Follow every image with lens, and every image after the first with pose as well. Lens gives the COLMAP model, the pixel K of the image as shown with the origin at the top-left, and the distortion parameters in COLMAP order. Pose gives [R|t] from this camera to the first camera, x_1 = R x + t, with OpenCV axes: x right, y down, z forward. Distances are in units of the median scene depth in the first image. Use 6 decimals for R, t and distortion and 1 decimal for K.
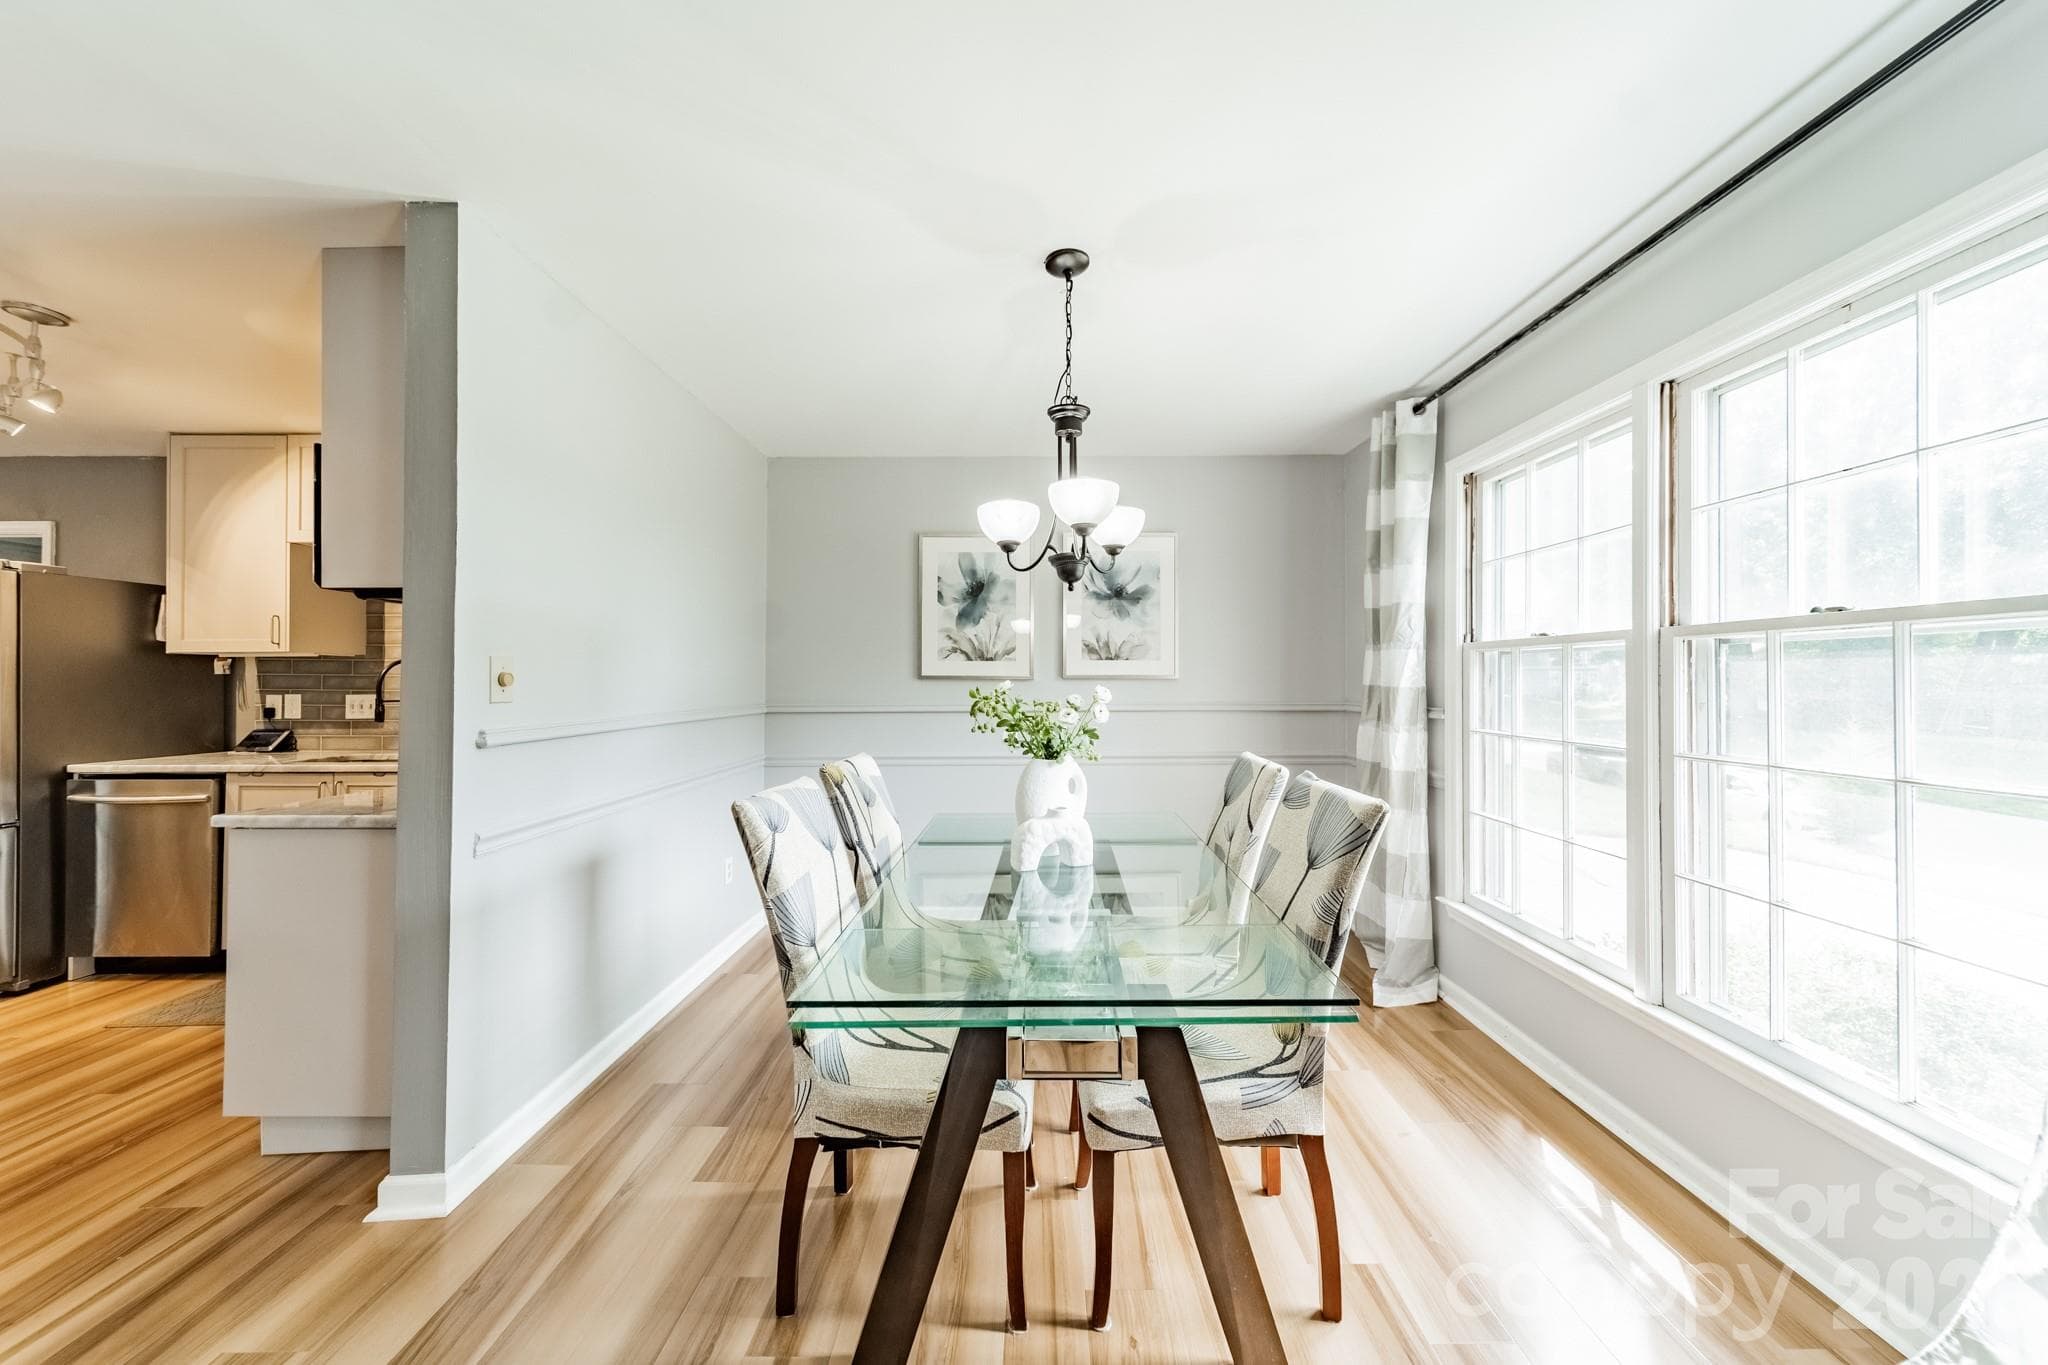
lens RADIAL K [[722.8, 0, 1020.3], [0, 722.8, 672.9], [0, 0, 1]] dist [0.004551, -0.000197]
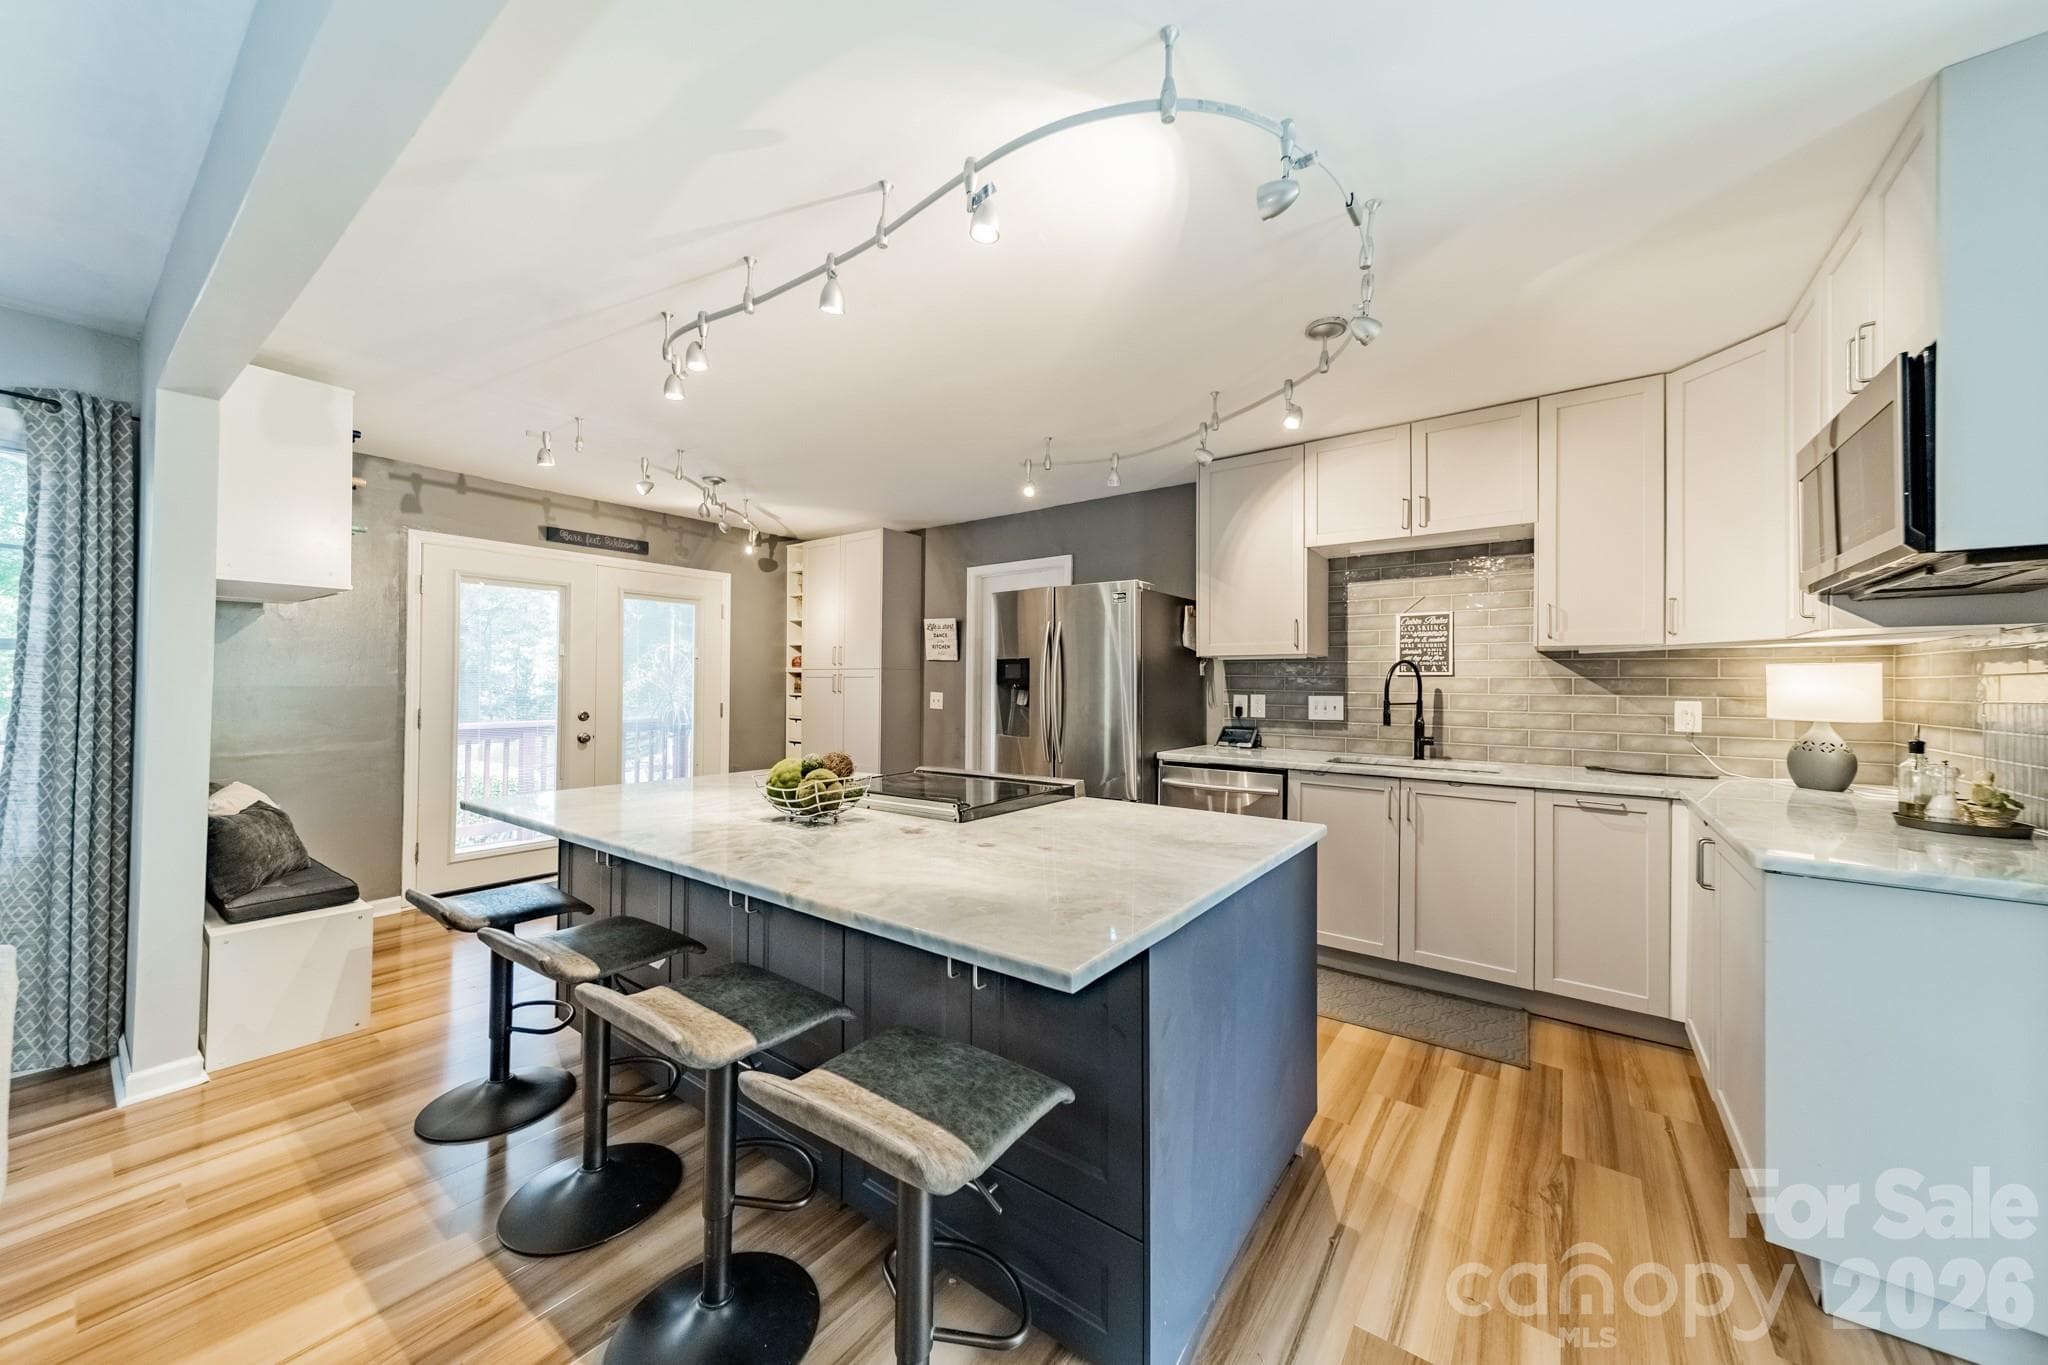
lens RADIAL K [[722.8, 0, 1020.3], [0, 722.8, 672.9], [0, 0, 1]] dist [0.004551, -0.000197]
pose [[0.797371, -0.003442, -0.603480, -0.707217], [0.001293, 0.999991, -0.003995, 0.001601], [0.603488, 0.002405, 0.797368, -0.061523]]
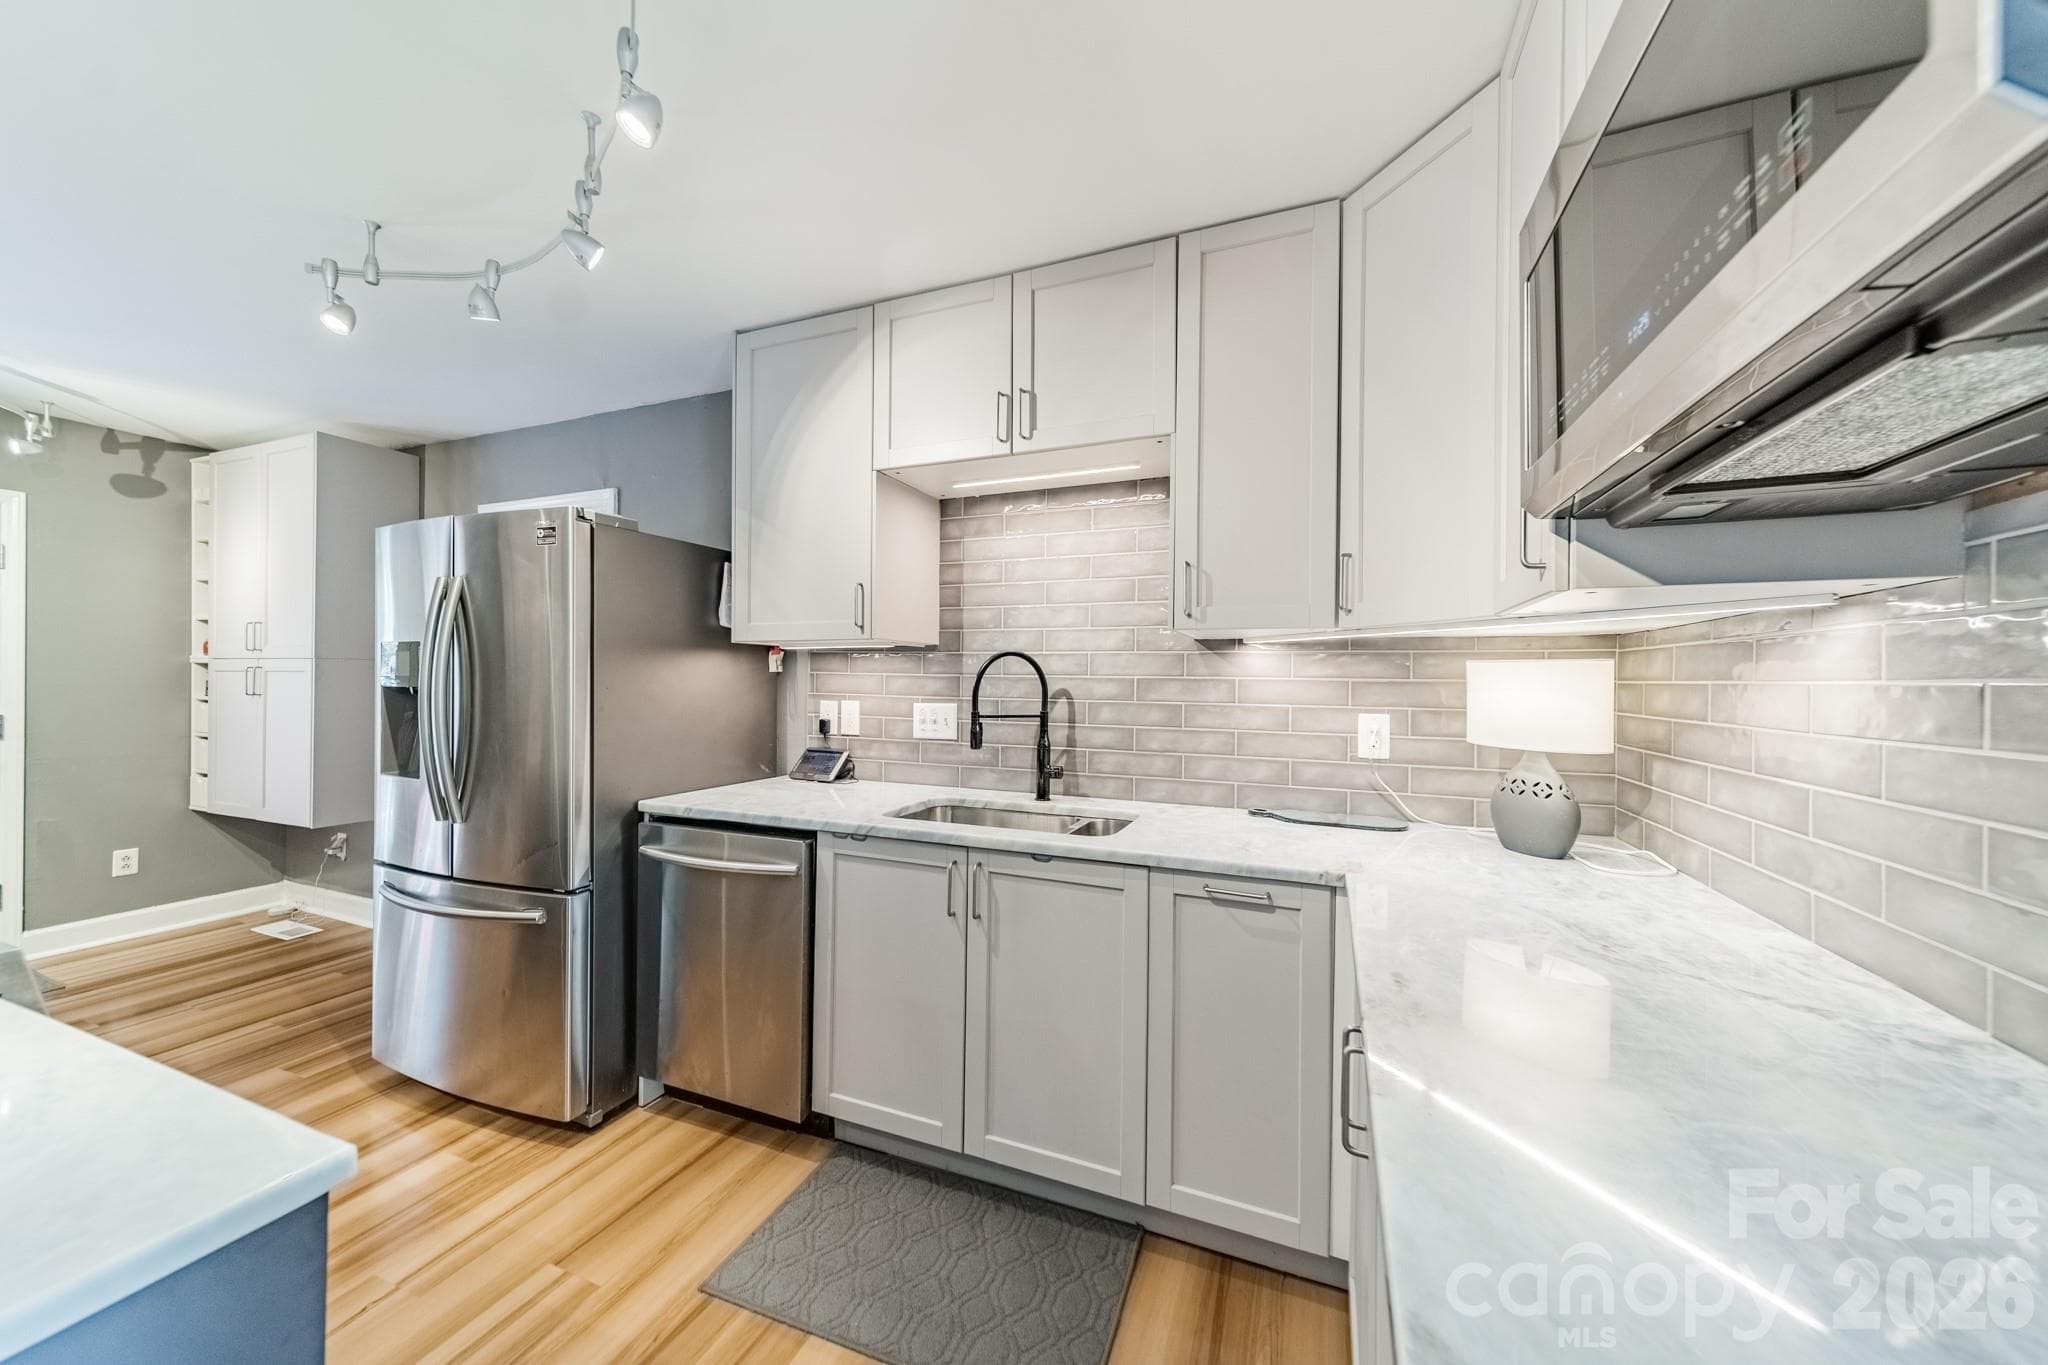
lens RADIAL K [[722.8, 0, 1020.3], [0, 722.8, 672.9], [0, 0, 1]] dist [0.004551, -0.000197]
pose [[0.922423, 0.006190, -0.386132, -0.632877], [-0.003763, 0.999968, 0.007041, -0.003900], [0.386163, -0.005042, 0.922417, 0.450477]]
